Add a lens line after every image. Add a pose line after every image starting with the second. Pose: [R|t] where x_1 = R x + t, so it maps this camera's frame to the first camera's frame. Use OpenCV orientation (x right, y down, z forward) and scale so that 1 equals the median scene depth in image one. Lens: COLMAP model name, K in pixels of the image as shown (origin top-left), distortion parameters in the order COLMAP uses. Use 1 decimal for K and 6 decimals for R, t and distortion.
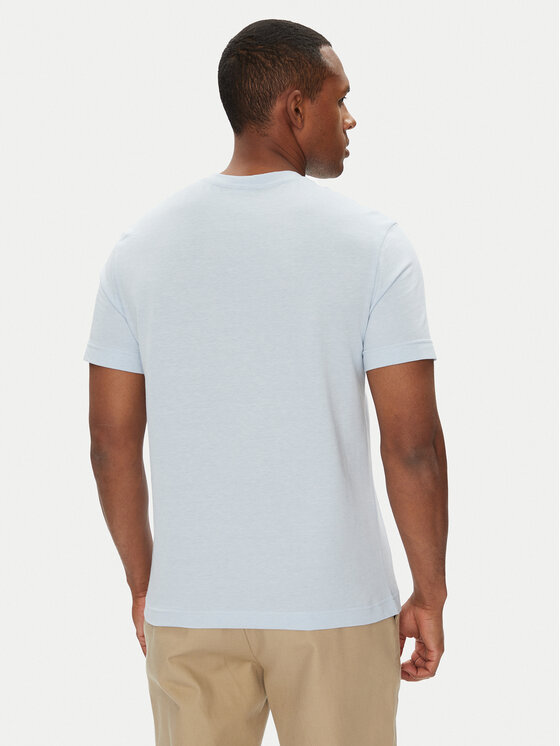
lens RADIAL K [[1575.2, 0, 280.0], [0, 1575.2, 373.7], [0, 0, 1]] dist [-0.517187, 0.000000]
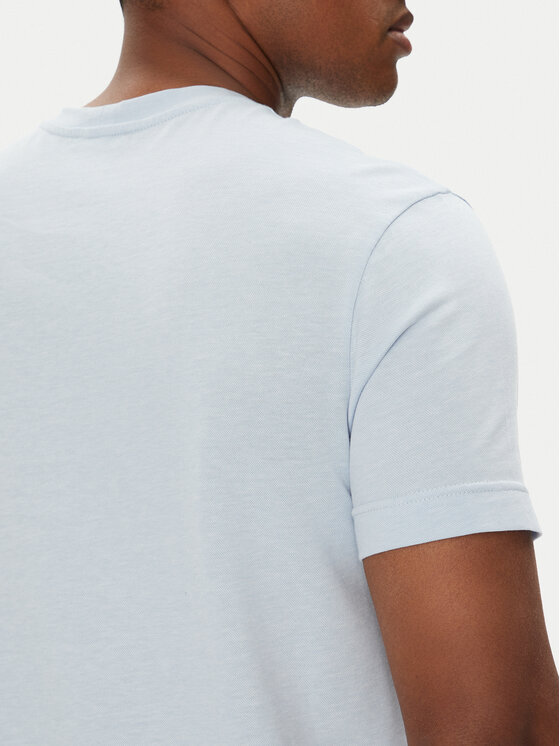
lens RADIAL K [[2543.6, 0, 280.3], [0, 2543.6, 374.8], [0, 0, 1]] dist [0.006521, 0.000000]
pose [[0.950585, -0.034091, -0.308588, 0.238177], [0.009831, 0.996760, -0.079831, 0.002218], [0.310309, 0.072852, 0.947840, 0.371634]]
